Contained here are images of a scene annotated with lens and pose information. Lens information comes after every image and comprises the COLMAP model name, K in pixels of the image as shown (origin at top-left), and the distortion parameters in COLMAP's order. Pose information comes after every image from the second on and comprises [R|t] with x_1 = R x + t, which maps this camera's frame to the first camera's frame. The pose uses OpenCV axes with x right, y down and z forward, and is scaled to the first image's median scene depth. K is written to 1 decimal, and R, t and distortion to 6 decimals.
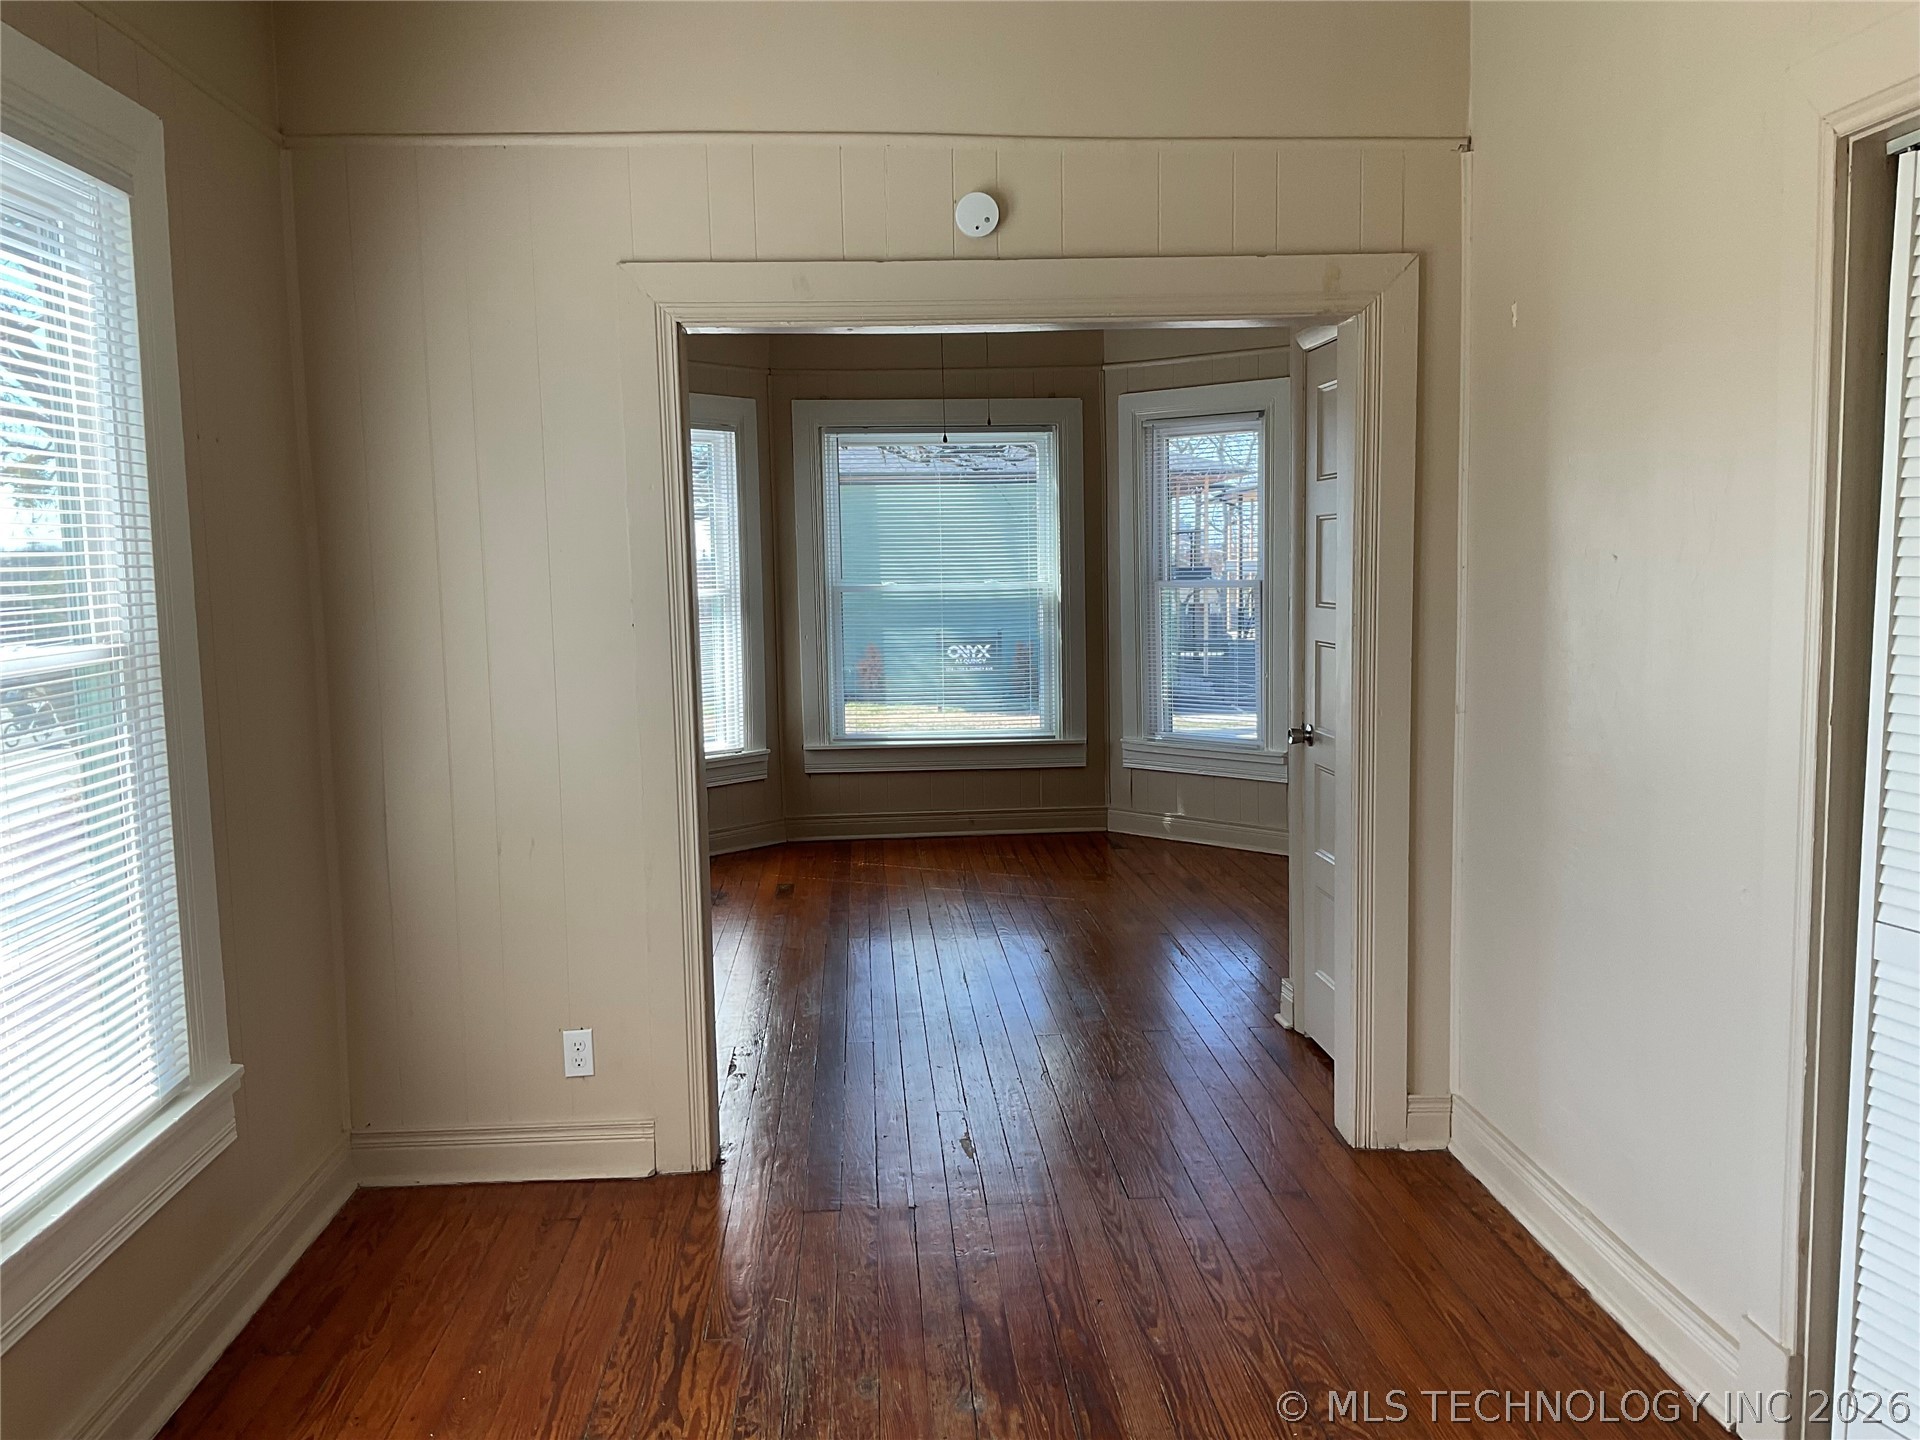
lens RADIAL K [[1622.4, 0, 949.6], [0, 1622.4, 726.4], [0, 0, 1]] dist [0.017048, -0.032169]
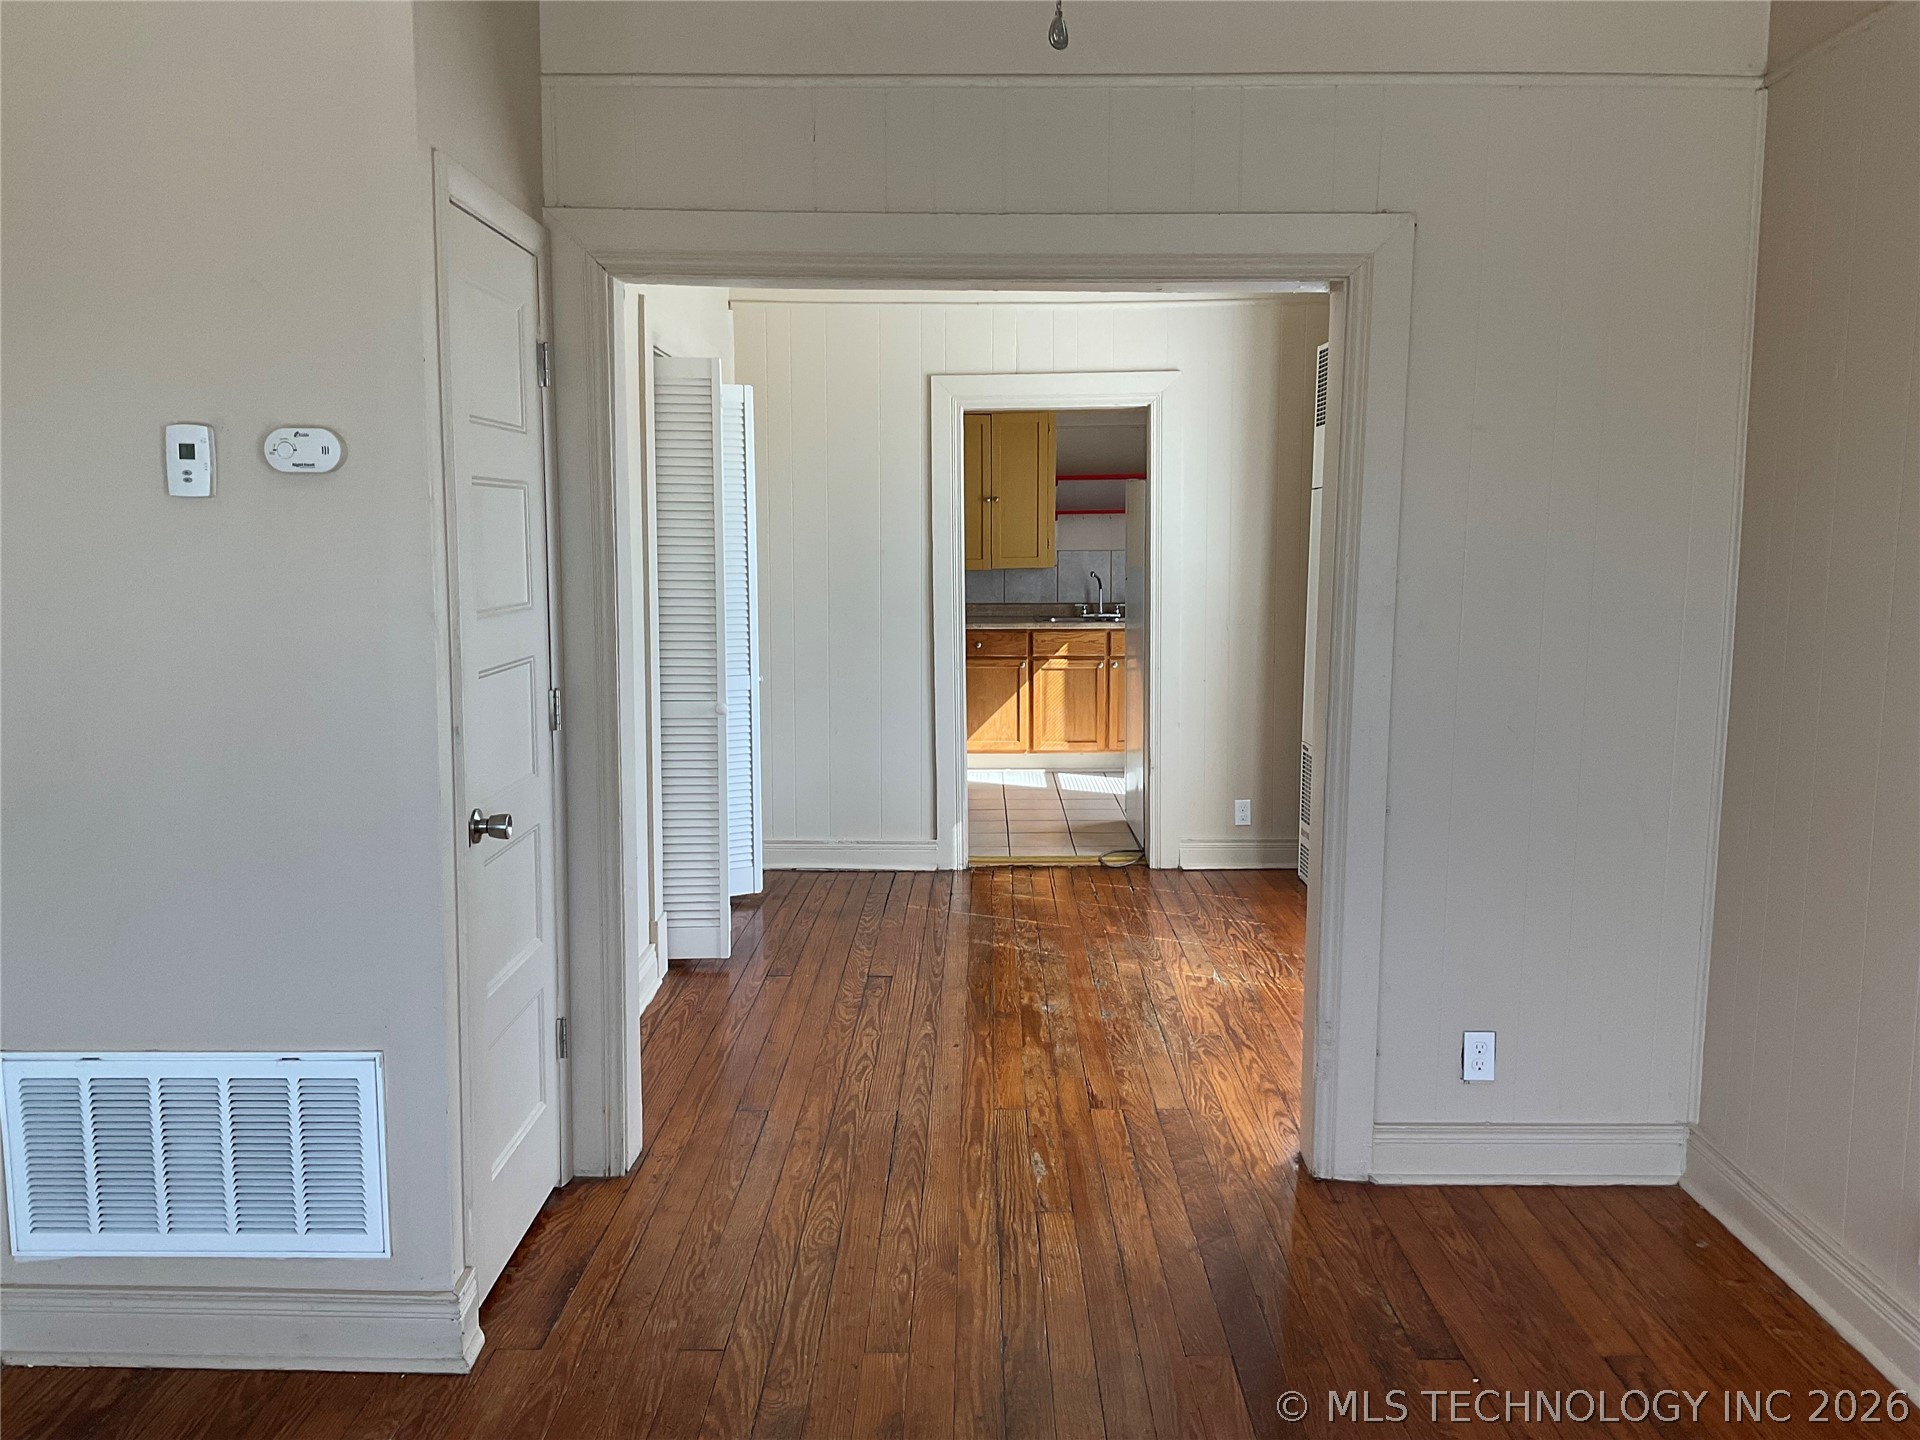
lens RADIAL K [[1622.4, 0, 956.3], [0, 1622.4, 709.5], [0, 0, 1]] dist [0.017048, -0.032169]
pose [[-0.997343, 0.007181, 0.072500, -0.005407], [0.022163, 0.977872, 0.208029, -0.086757], [-0.069402, 0.209083, -0.975432, 0.845800]]
